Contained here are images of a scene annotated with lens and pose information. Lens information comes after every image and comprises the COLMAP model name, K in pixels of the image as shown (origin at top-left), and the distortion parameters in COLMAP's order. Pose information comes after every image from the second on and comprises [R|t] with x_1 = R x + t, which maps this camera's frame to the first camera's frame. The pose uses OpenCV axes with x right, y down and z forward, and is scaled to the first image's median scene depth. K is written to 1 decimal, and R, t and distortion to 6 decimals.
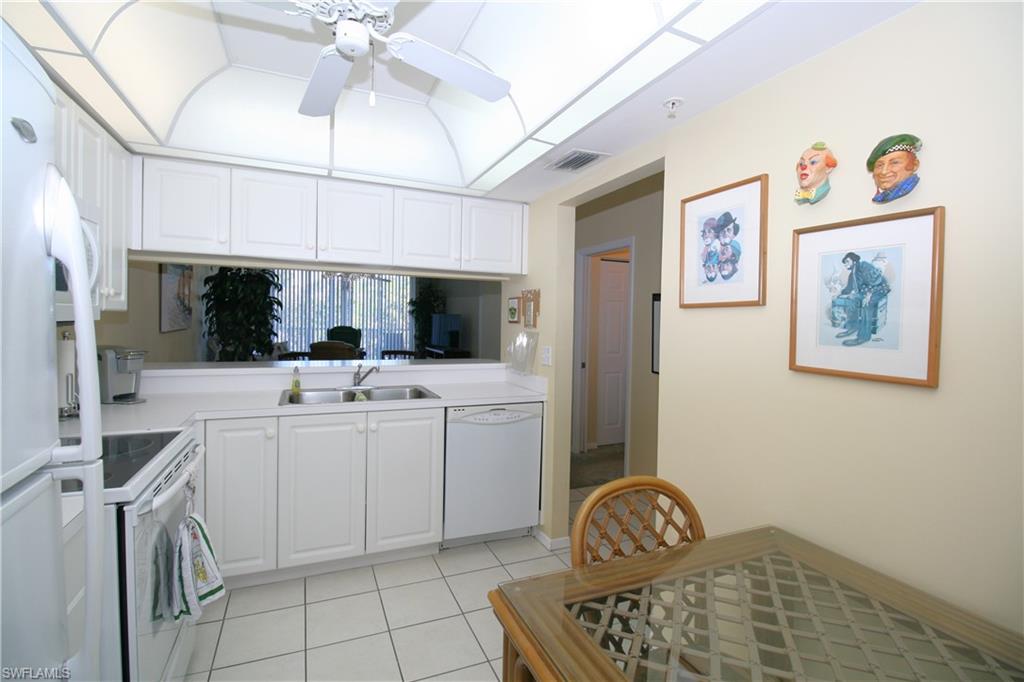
lens RADIAL K [[477.7, 0, 516.0], [0, 477.7, 332.3], [0, 0, 1]] dist [0.000697, -0.014311]
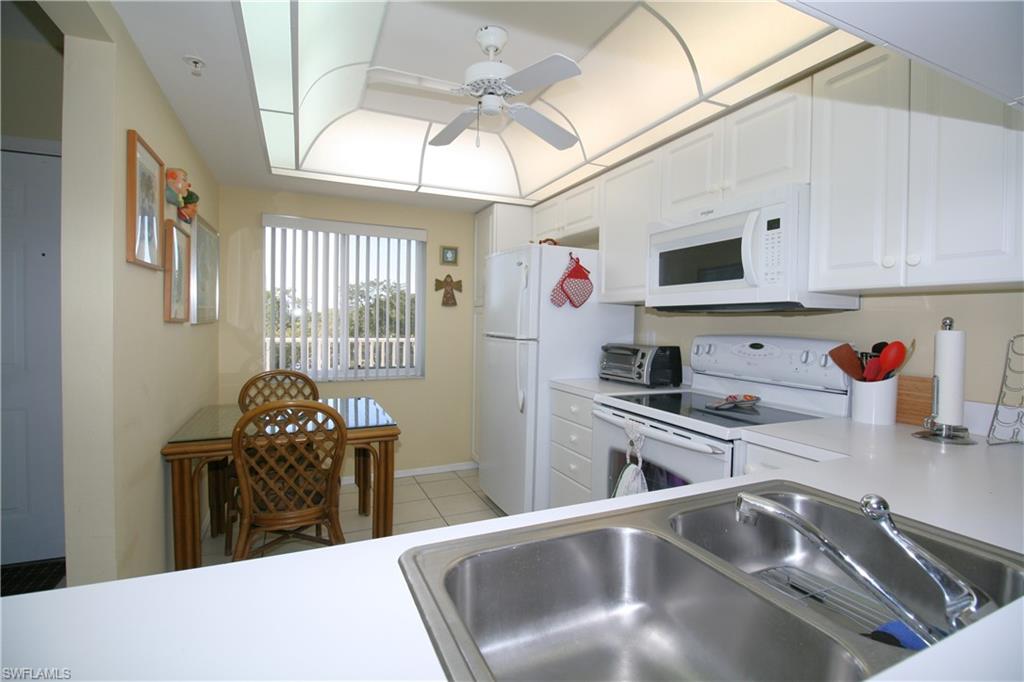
lens RADIAL K [[477.7, 0, 516.0], [0, 477.7, 332.3], [0, 0, 1]] dist [0.000697, -0.014311]
pose [[-0.999291, -0.033323, -0.017539, -0.221850], [-0.034092, 0.998379, 0.045568, 0.007900], [0.015992, 0.046133, -0.998807, 1.338903]]
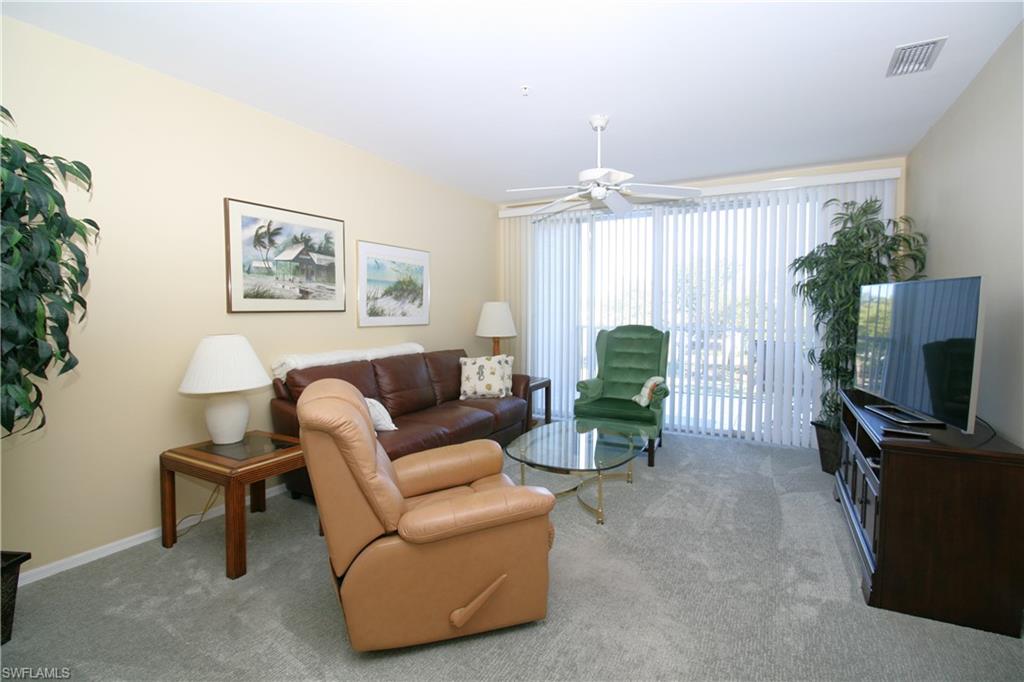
lens RADIAL K [[477.7, 0, 516.0], [0, 477.7, 332.3], [0, 0, 1]] dist [0.000697, -0.014311]
pose [[0.616857, 0.018445, -0.786859, -0.280816], [-0.011953, 0.999830, 0.014067, -0.042275], [0.786984, 0.000728, 0.616972, 2.522853]]
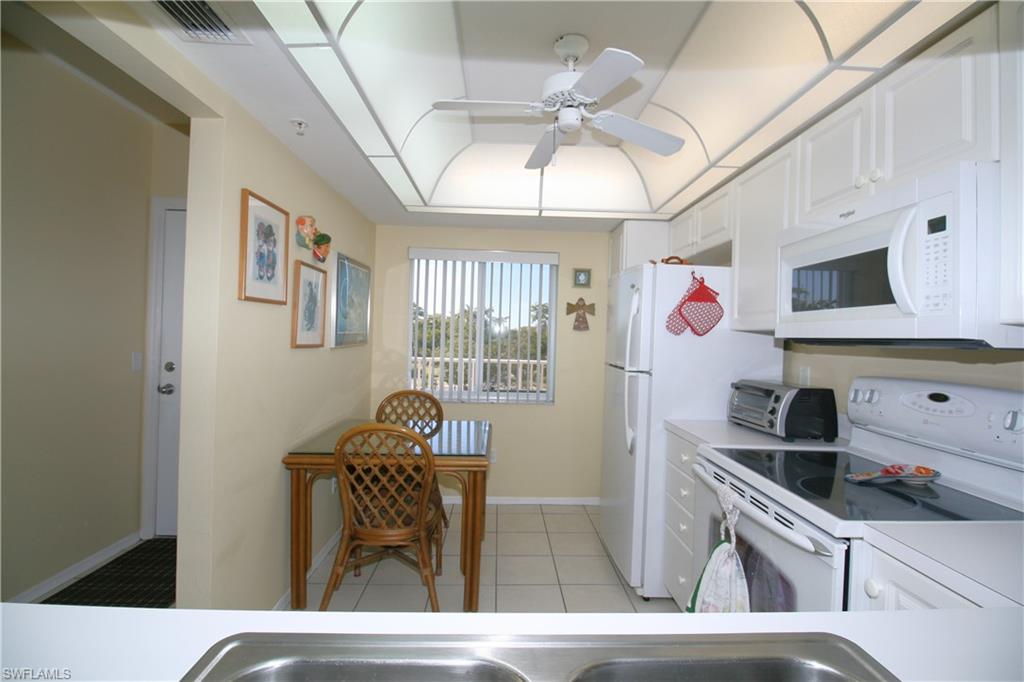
lens RADIAL K [[477.7, 0, 516.0], [0, 477.7, 332.3], [0, 0, 1]] dist [0.000697, -0.014311]
pose [[-0.929656, -0.040427, 0.366204, -0.385494], [-0.035075, 0.999159, 0.021259, -0.017826], [-0.366755, 0.006919, -0.930292, 1.240367]]
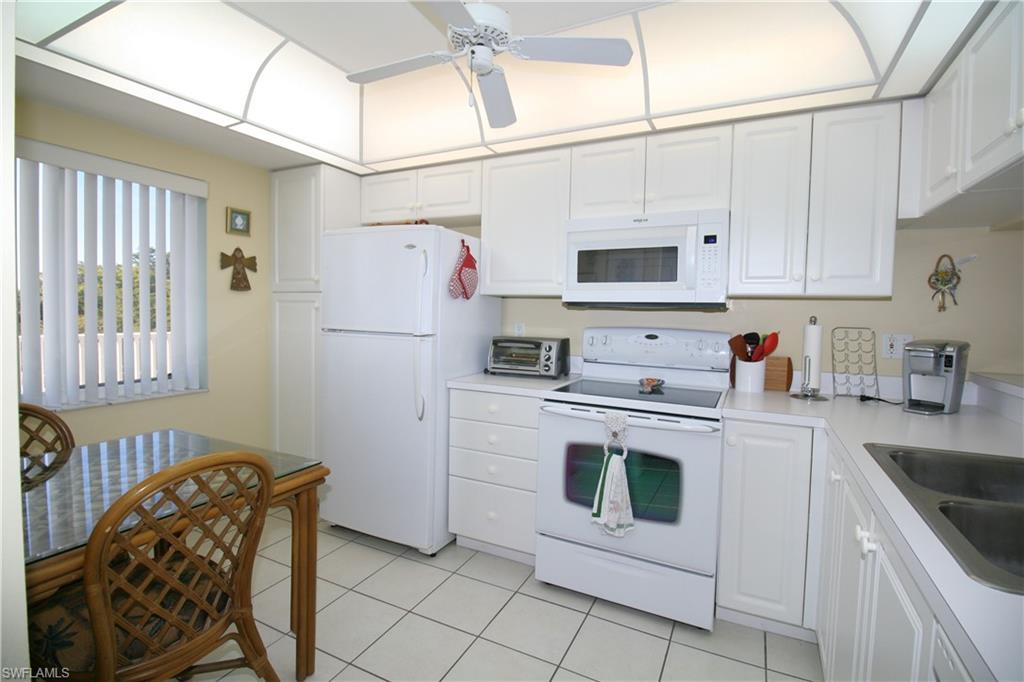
lens RADIAL K [[477.7, 0, 516.0], [0, 477.7, 332.3], [0, 0, 1]] dist [0.000697, -0.014311]
pose [[-0.764710, -0.006064, -0.644346, 0.200070], [-0.050248, 0.997472, 0.050247, 0.010241], [0.642412, 0.070802, -0.763082, 1.091129]]
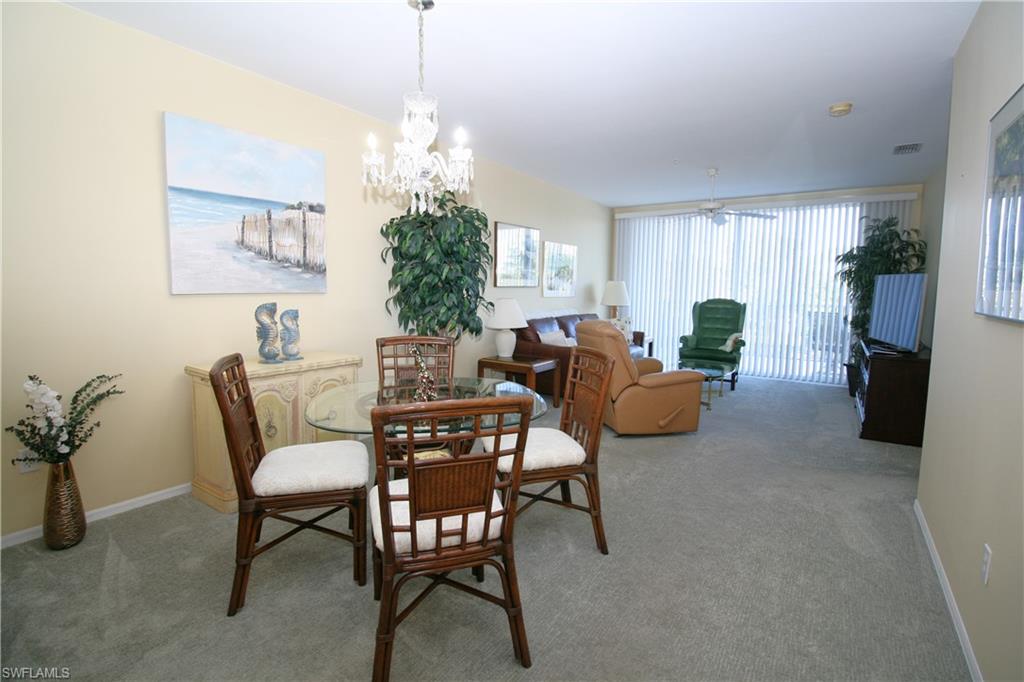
lens RADIAL K [[483.4, 0, 515.7], [0, 483.4, 335.6], [0, 0, 1]] dist [0.008356, -0.016521]
pose [[0.545600, 0.073656, -0.834802, 0.179179], [-0.025848, 0.997135, 0.071085, -0.006822], [0.837647, -0.017206, 0.545941, 1.610975]]
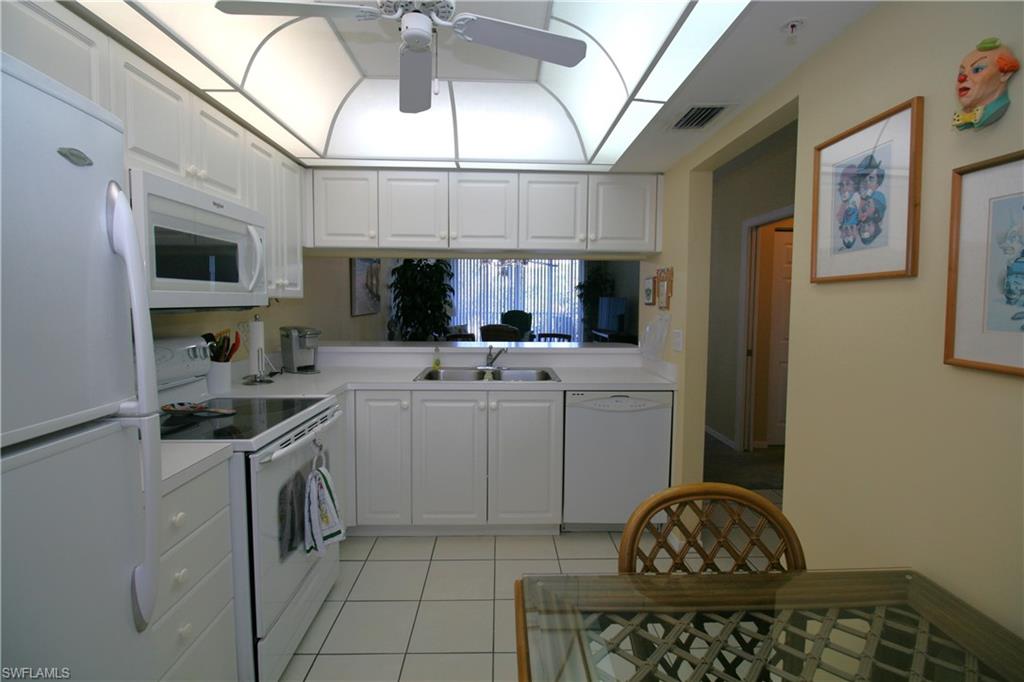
lens RADIAL K [[477.7, 0, 516.0], [0, 477.7, 332.3], [0, 0, 1]] dist [0.000697, -0.014311]
pose [[0.928723, 0.010751, -0.370618, 0.132523], [0.001760, 0.999440, 0.033402, 0.002925], [0.370770, -0.031673, 0.928184, 0.051295]]
